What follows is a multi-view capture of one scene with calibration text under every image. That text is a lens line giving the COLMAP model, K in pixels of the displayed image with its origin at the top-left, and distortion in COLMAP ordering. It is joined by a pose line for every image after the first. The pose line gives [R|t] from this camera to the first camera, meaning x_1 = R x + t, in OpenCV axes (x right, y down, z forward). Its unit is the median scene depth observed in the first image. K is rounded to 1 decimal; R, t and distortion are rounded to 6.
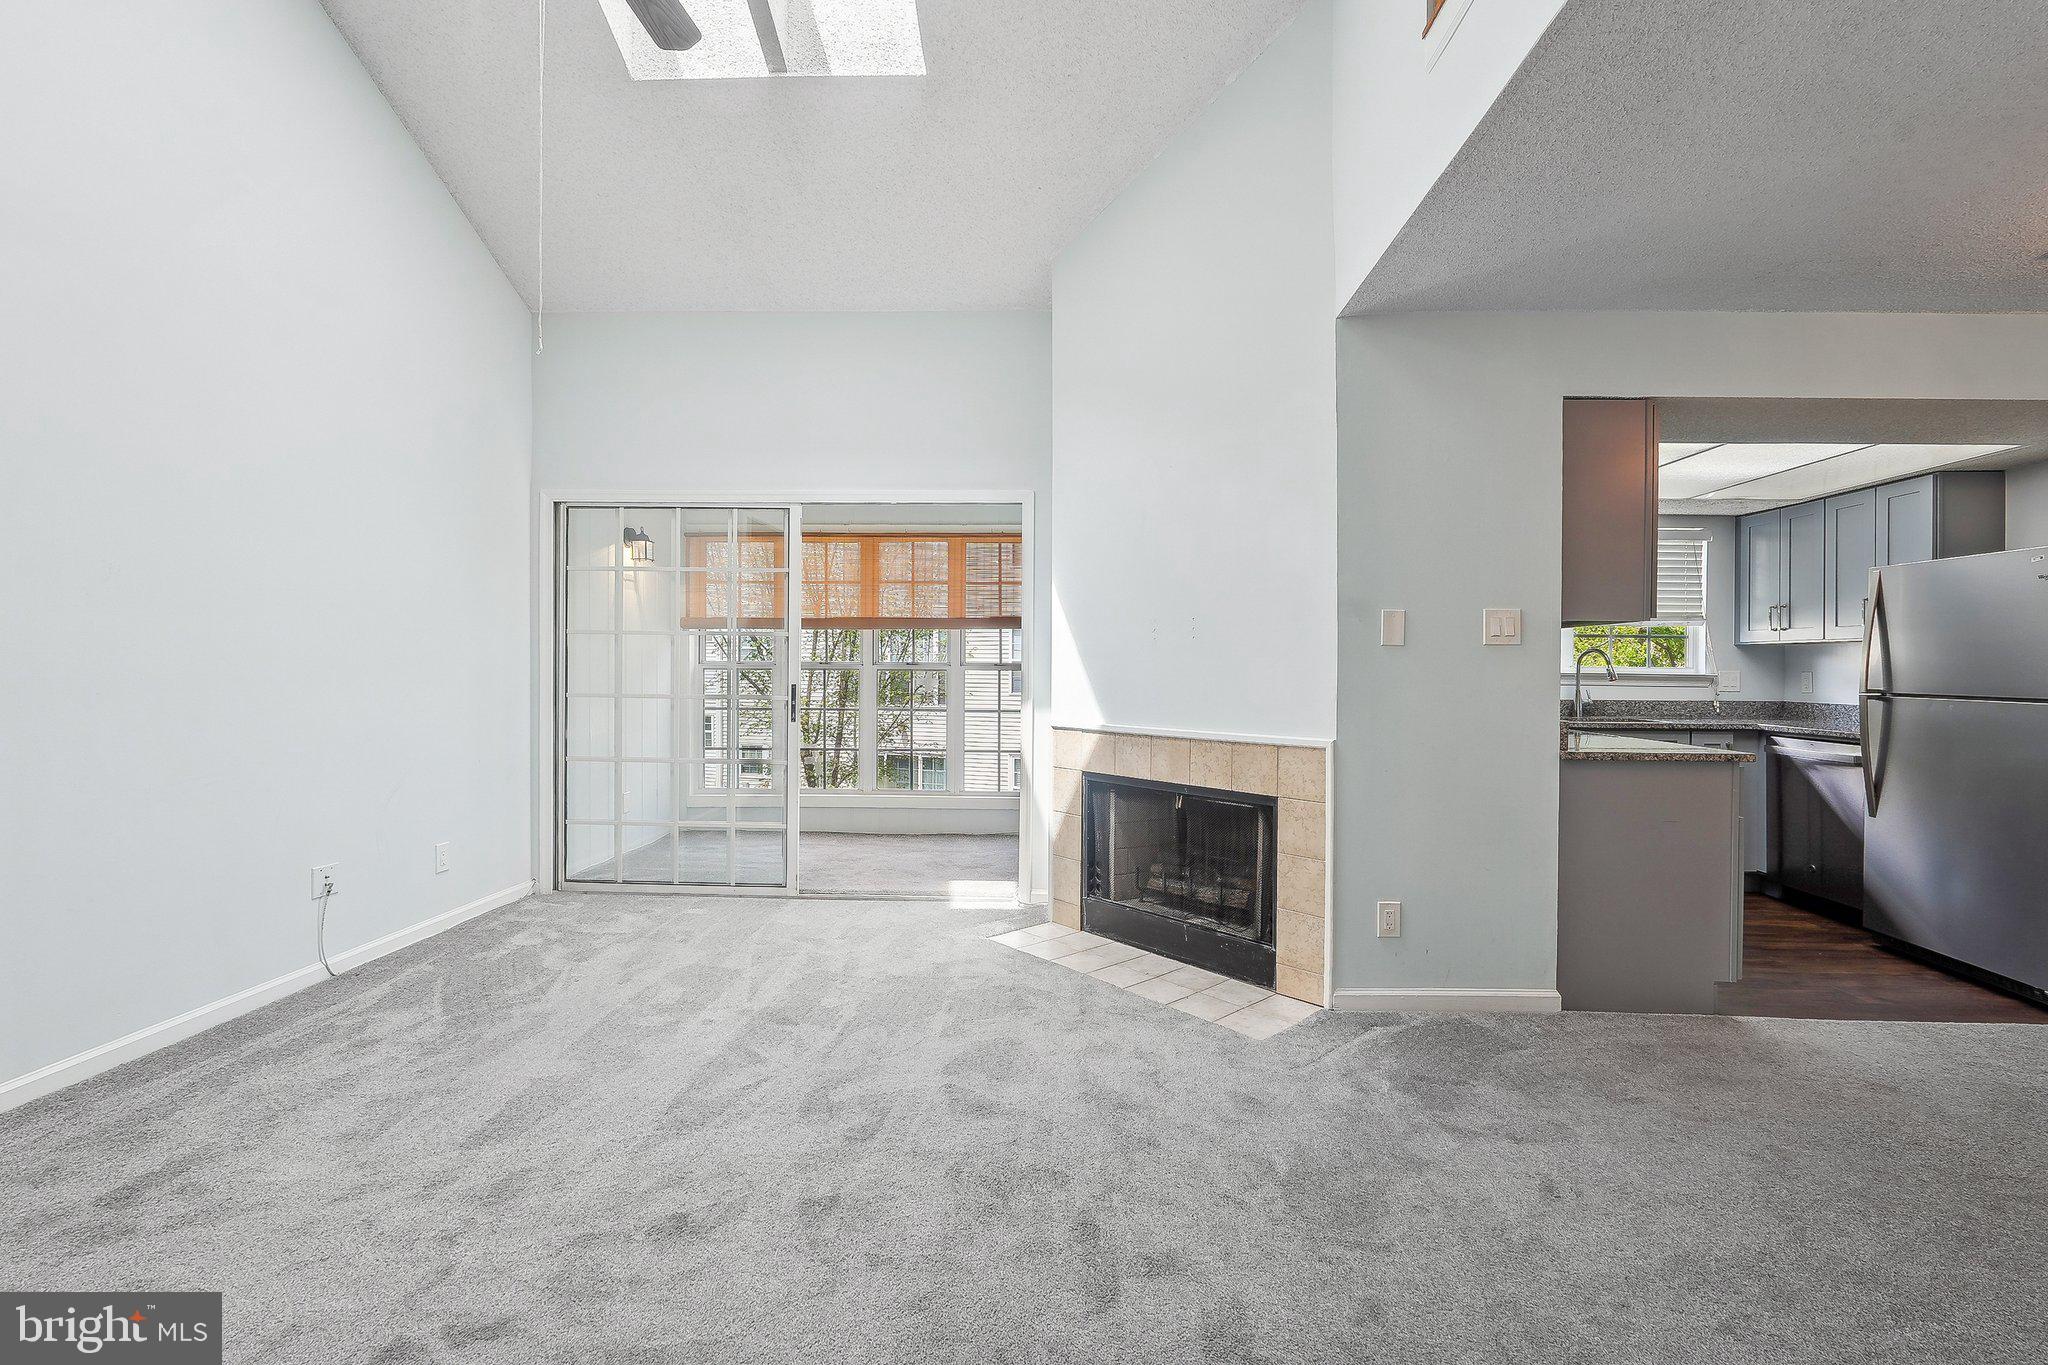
lens RADIAL K [[895.3, 0, 1044.7], [0, 895.3, 678.6], [0, 0, 1]] dist [-0.008926, 0.001050]
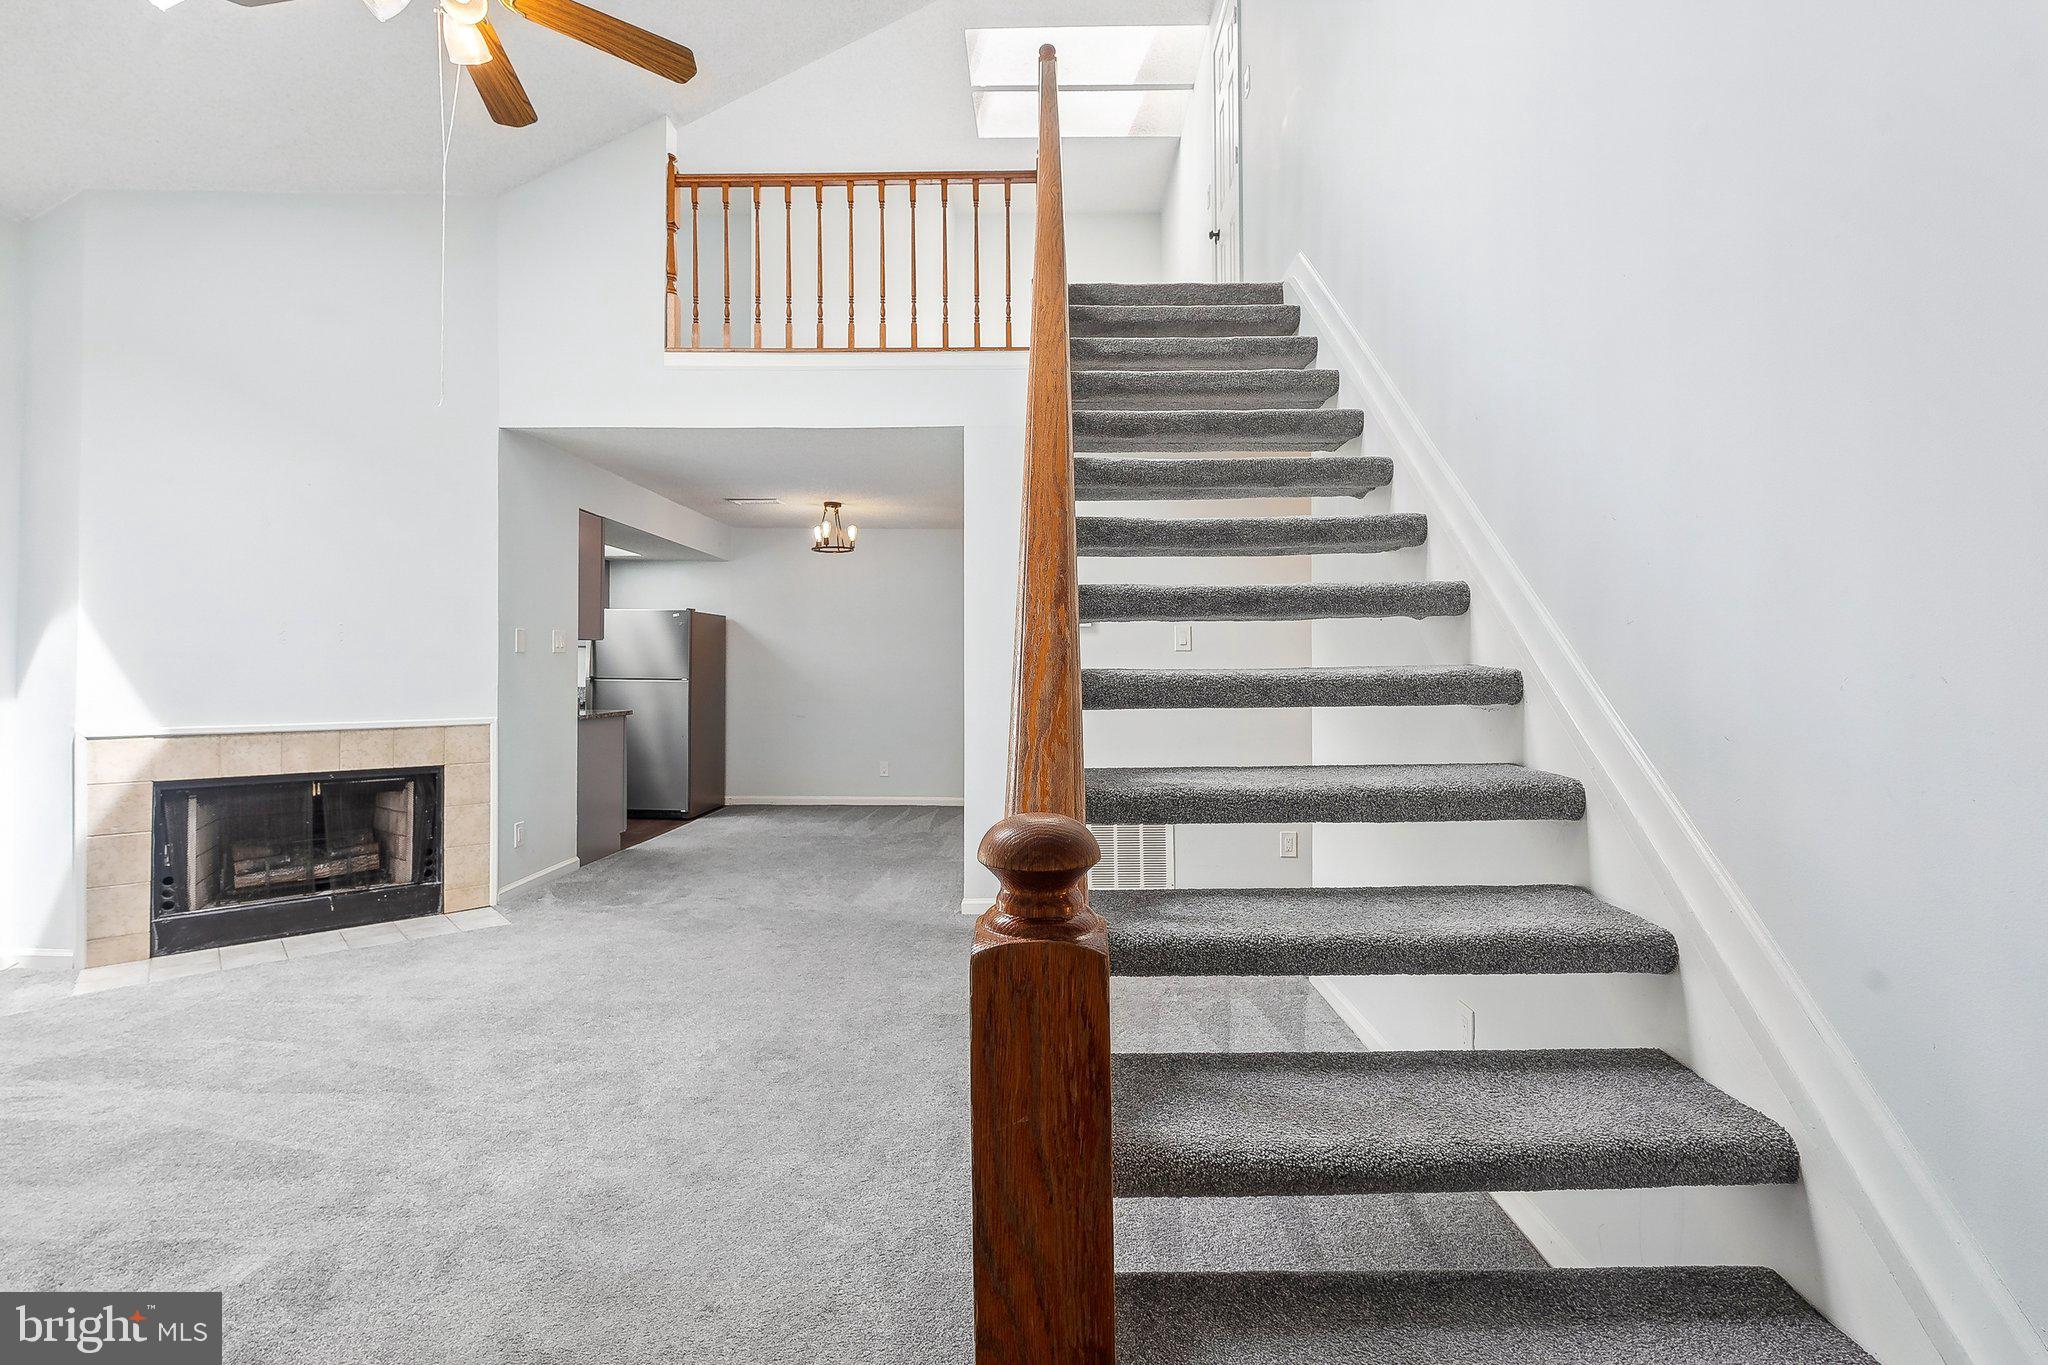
lens RADIAL K [[895.3, 0, 1029.9], [0, 895.3, 660.7], [0, 0, 1]] dist [-0.008926, 0.001050]
pose [[-0.016582, 0.000900, 0.999862, -1.061287], [0.006536, 0.999978, -0.000792, -0.015334], [-0.999841, 0.006522, -0.016587, 0.150250]]
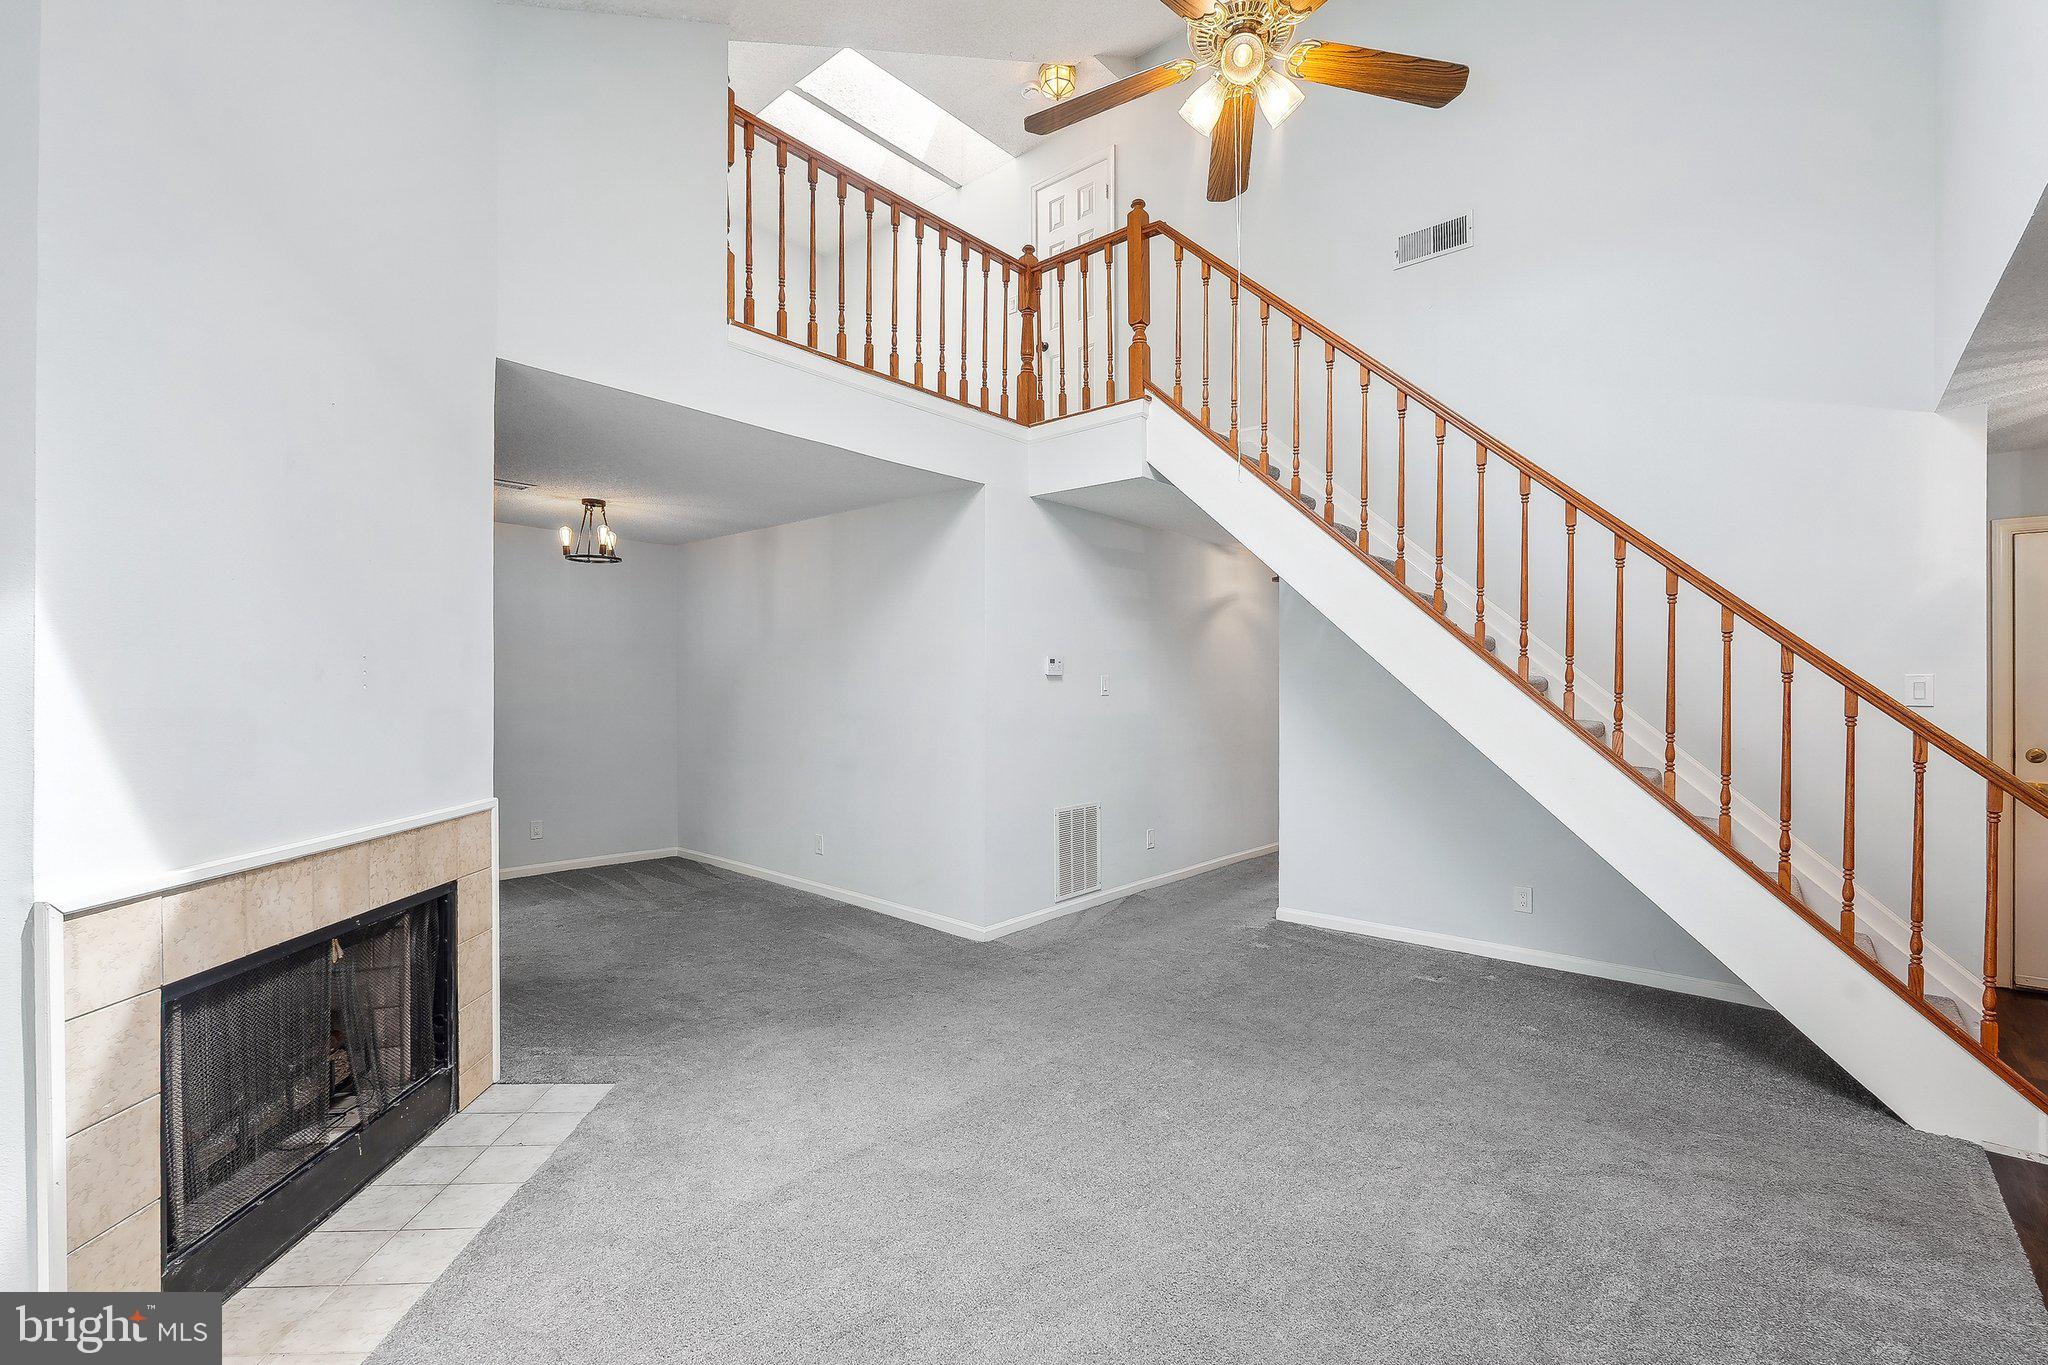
lens RADIAL K [[895.3, 0, 1033.1], [0, 895.3, 694.9], [0, 0, 1]] dist [-0.008926, 0.001050]
pose [[-0.783983, -0.012232, 0.620662, -0.668189], [-0.001008, 0.999830, 0.018431, -0.055434], [-0.620782, 0.013824, -0.783861, 1.299944]]
